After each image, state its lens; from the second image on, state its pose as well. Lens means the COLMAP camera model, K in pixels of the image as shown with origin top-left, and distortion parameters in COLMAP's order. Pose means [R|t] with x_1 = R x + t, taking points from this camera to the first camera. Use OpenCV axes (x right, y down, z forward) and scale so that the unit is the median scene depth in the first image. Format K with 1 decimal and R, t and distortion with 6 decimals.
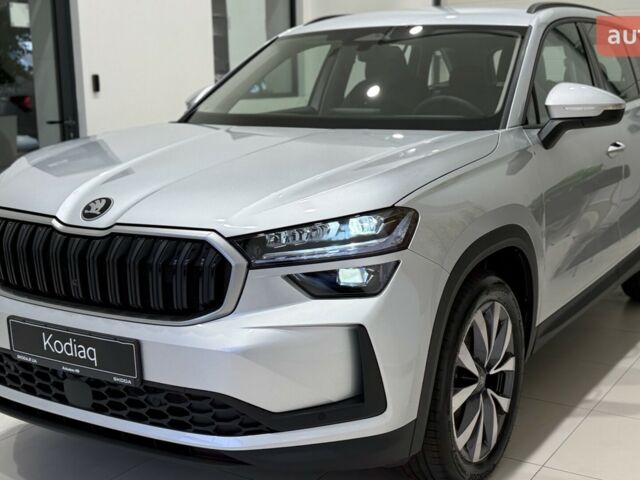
lens RADIAL K [[890.5, 0, 322.3], [0, 890.5, 240.3], [0, 0, 1]] dist [0.196717, -0.349099]
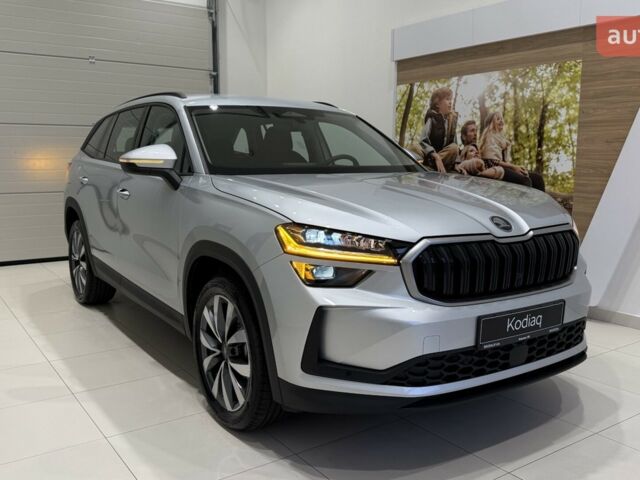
lens RADIAL K [[599.5, 0, 321.6], [0, 599.5, 239.9], [0, 0, 1]] dist [0.200323, -0.435491]
pose [[0.390043, -0.116675, 0.913375, -1.225521], [0.161687, 0.985206, 0.056804, -0.109178], [-0.906490, 0.125525, 0.403138, 0.868746]]
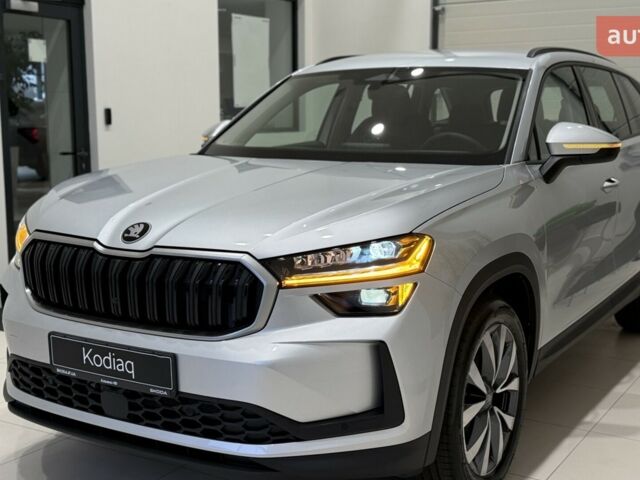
lens RADIAL K [[890.5, 0, 322.3], [0, 890.5, 240.3], [0, 0, 1]] dist [0.196717, -0.349099]
pose [[0.999852, 0.011431, 0.012862, -0.039798], [-0.010927, 0.999193, -0.038640, 0.013287], [-0.013293, 0.038494, 0.999170, -0.078662]]
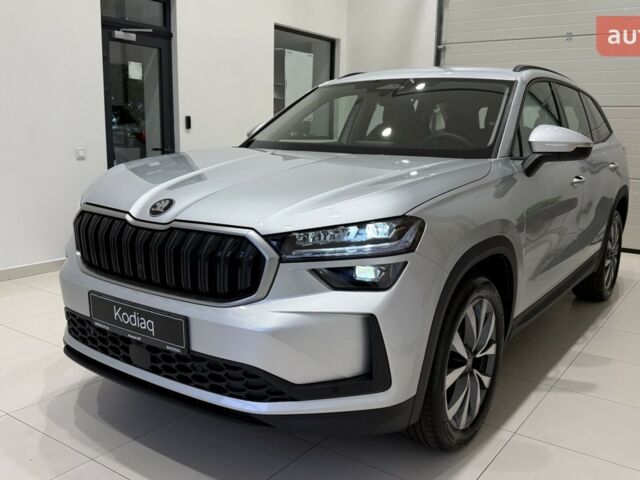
lens RADIAL K [[600.1, 0, 316.7], [0, 600.1, 241.8], [0, 0, 1]] dist [0.202318, -0.441882]
pose [[0.997756, 0.045622, -0.049009, 0.004036], [-0.045664, 0.998957, 0.000257, 0.002063], [0.048970, 0.001981, 0.998798, 0.180381]]
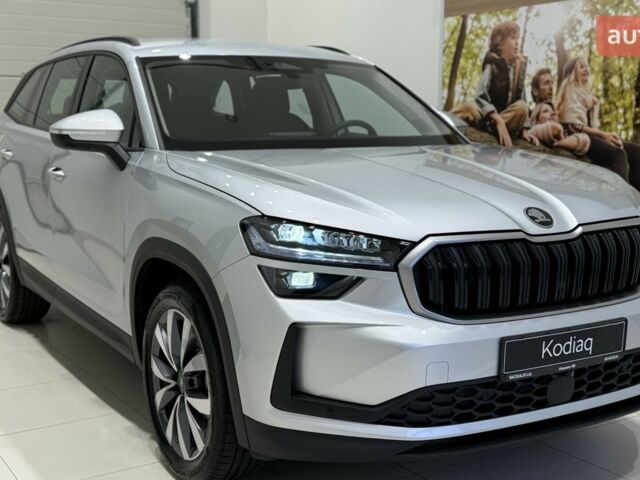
lens RADIAL K [[890.5, 0, 322.3], [0, 890.5, 240.3], [0, 0, 1]] dist [0.196717, -0.349099]
pose [[0.432481, -0.120577, 0.893544, -1.314278], [0.160826, 0.985441, 0.055137, -0.107931], [-0.887184, 0.119860, 0.445577, 0.750223]]
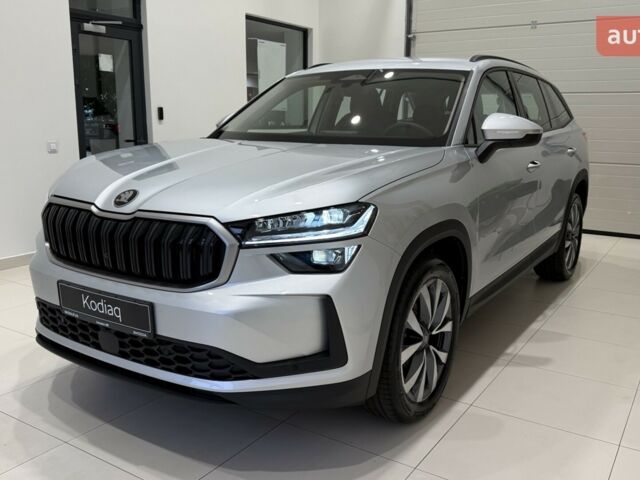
lens RADIAL K [[599.5, 0, 321.6], [0, 599.5, 239.9], [0, 0, 1]] dist [0.200323, -0.435491]
pose [[0.999601, 0.025239, -0.012671, 0.038428], [-0.025055, 0.999581, 0.014471, 0.004460], [0.013031, -0.014148, 0.999815, 0.140733]]
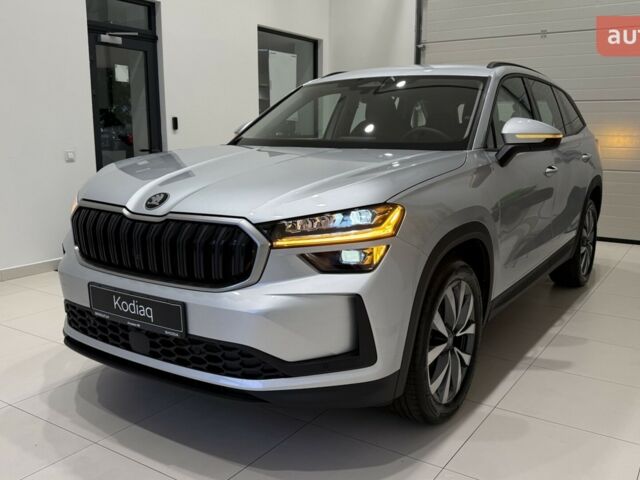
lens RADIAL K [[599.5, 0, 321.6], [0, 599.5, 239.9], [0, 0, 1]] dist [0.200323, -0.435491]
pose [[0.999548, 0.021736, -0.020790, 0.006899], [-0.021830, 0.999753, -0.004275, 0.019501], [0.020692, 0.004727, 0.999775, 0.128423]]
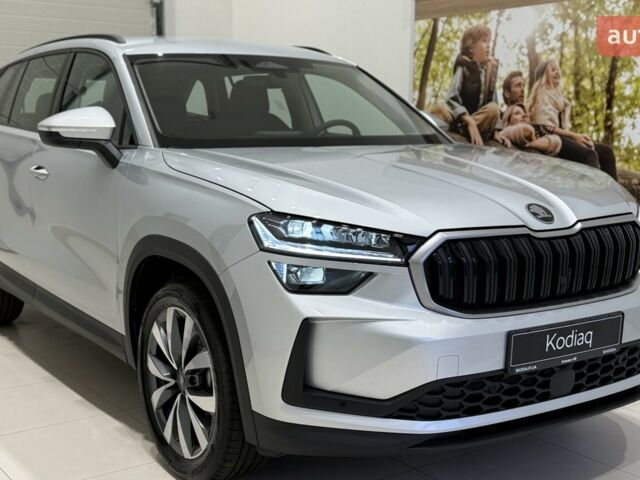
lens RADIAL K [[888.6, 0, 319.9], [0, 888.6, 238.6], [0, 0, 1]] dist [0.195208, -0.346492]
pose [[0.380829, -0.116328, 0.917299, -1.346776], [0.160757, 0.985276, 0.058208, -0.110556], [-0.910564, 0.125295, 0.393922, 0.813009]]
